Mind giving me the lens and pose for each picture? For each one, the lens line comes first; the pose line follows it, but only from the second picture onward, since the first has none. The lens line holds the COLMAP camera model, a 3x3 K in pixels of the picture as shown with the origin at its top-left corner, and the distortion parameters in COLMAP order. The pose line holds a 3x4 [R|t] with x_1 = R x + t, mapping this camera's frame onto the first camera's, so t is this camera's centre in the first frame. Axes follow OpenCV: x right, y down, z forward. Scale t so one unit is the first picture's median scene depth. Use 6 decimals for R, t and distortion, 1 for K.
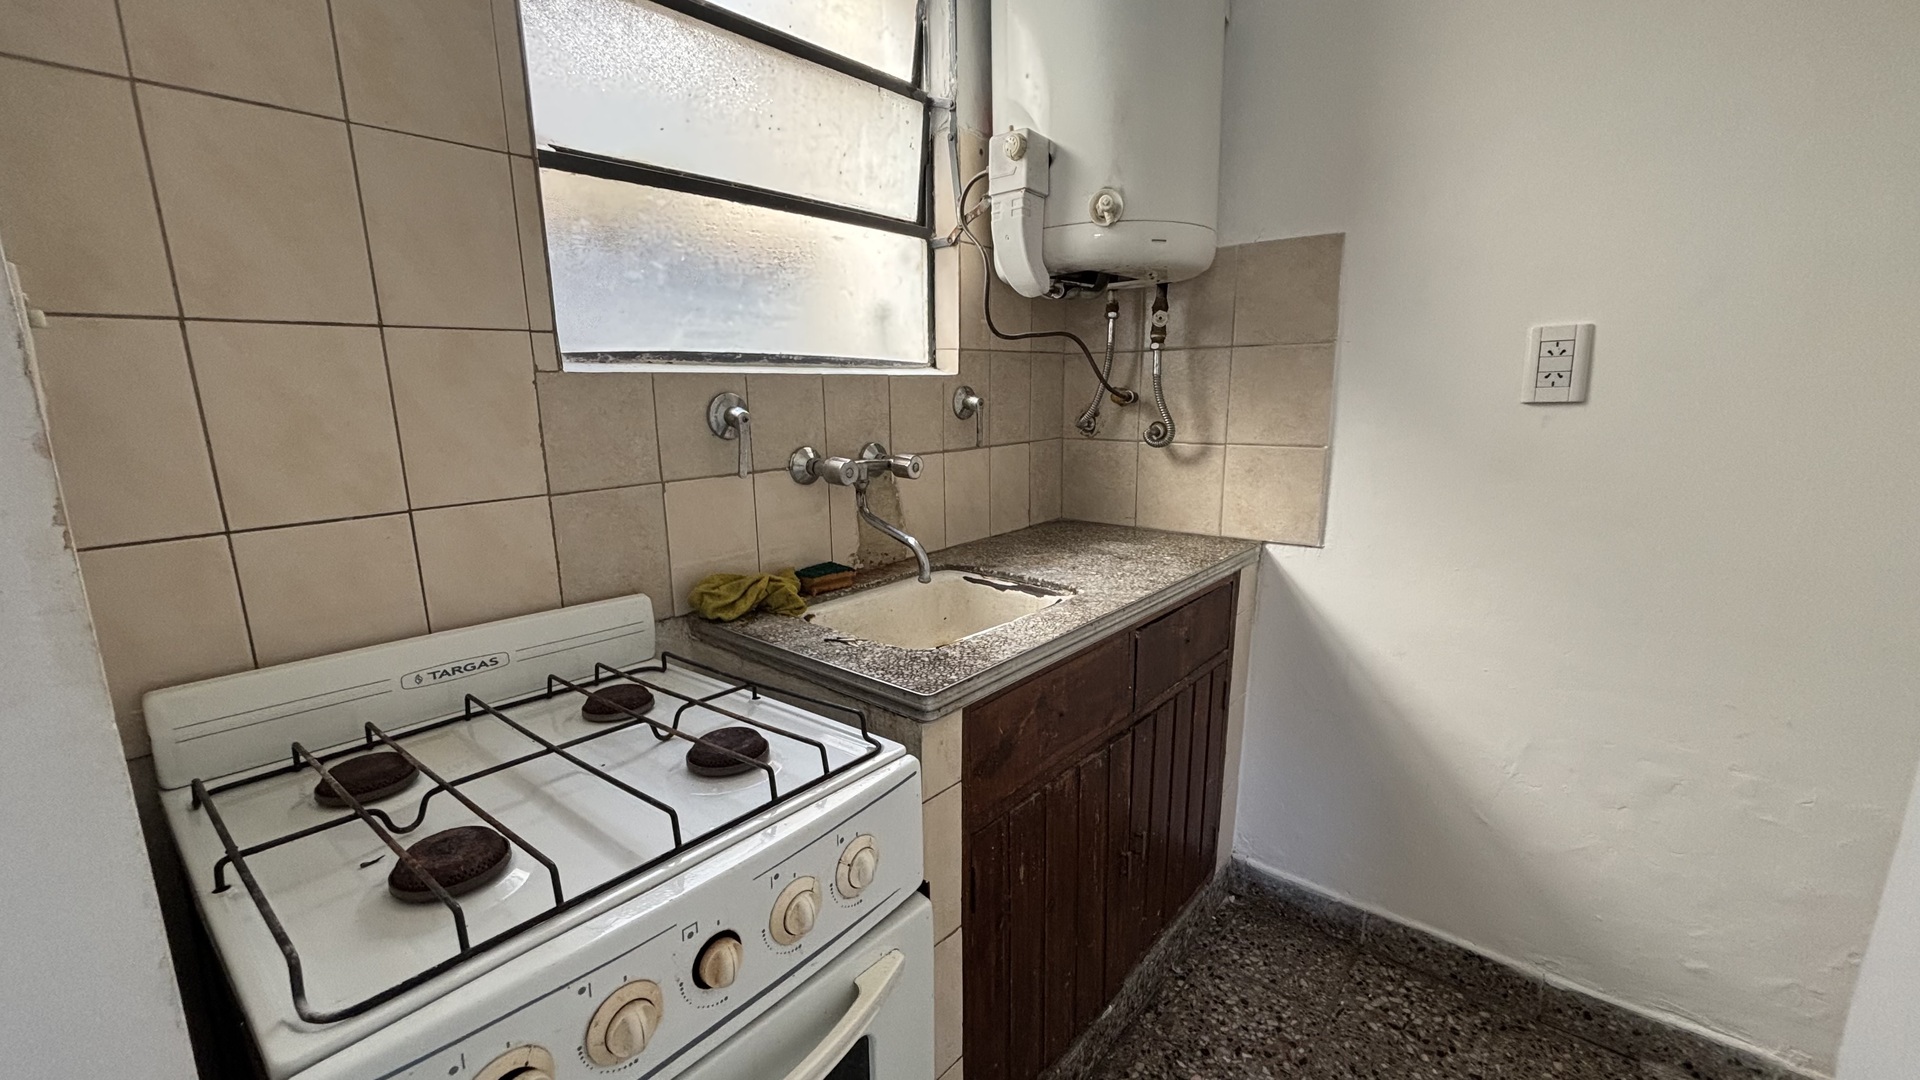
lens RADIAL K [[762.7, 0, 962.8], [0, 762.7, 550.4], [0, 0, 1]] dist [0.019790, -0.012602]
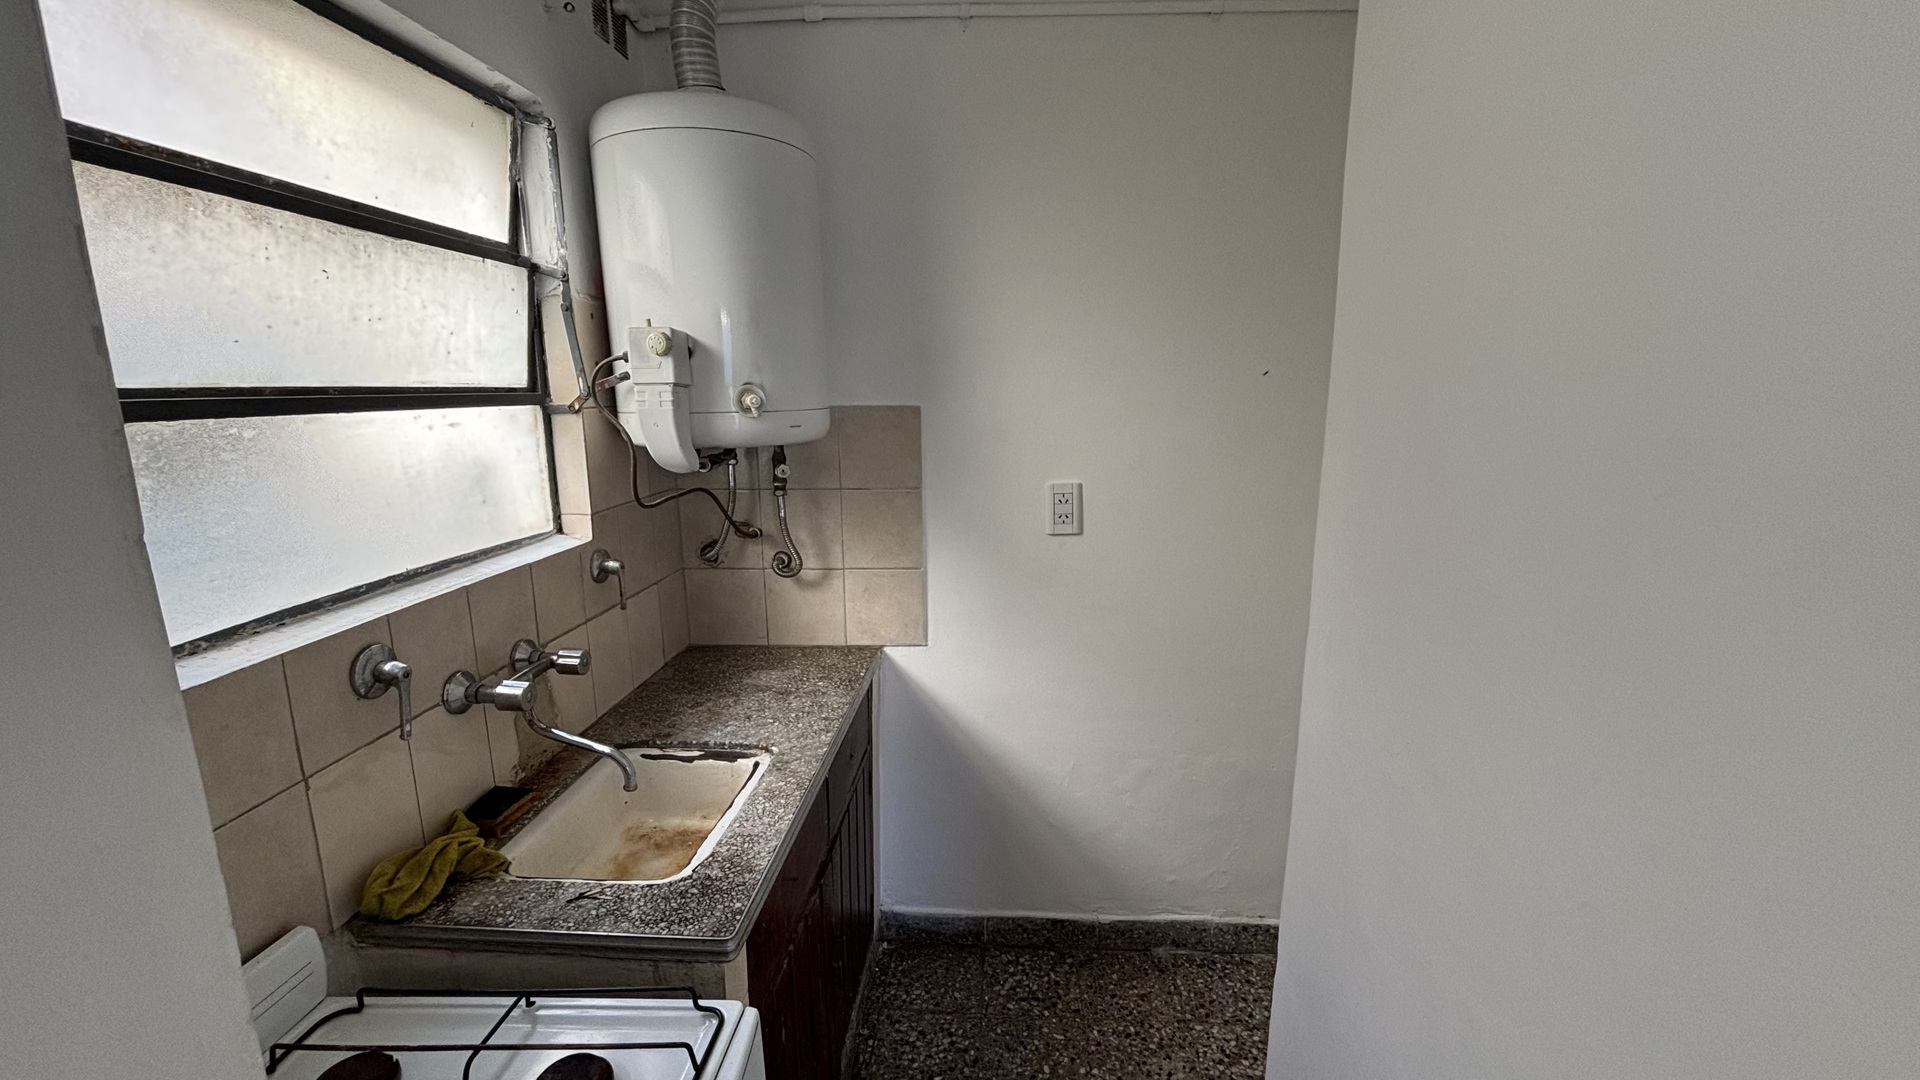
lens RADIAL K [[767.5, 0, 963.5], [0, 767.5, 551.0], [0, 0, 1]] dist [0.001526, -0.000115]
pose [[0.806971, -0.113646, 0.579553, -0.208196], [0.119209, 0.992456, 0.028627, -0.205577], [-0.578435, 0.045987, 0.814431, -0.061236]]
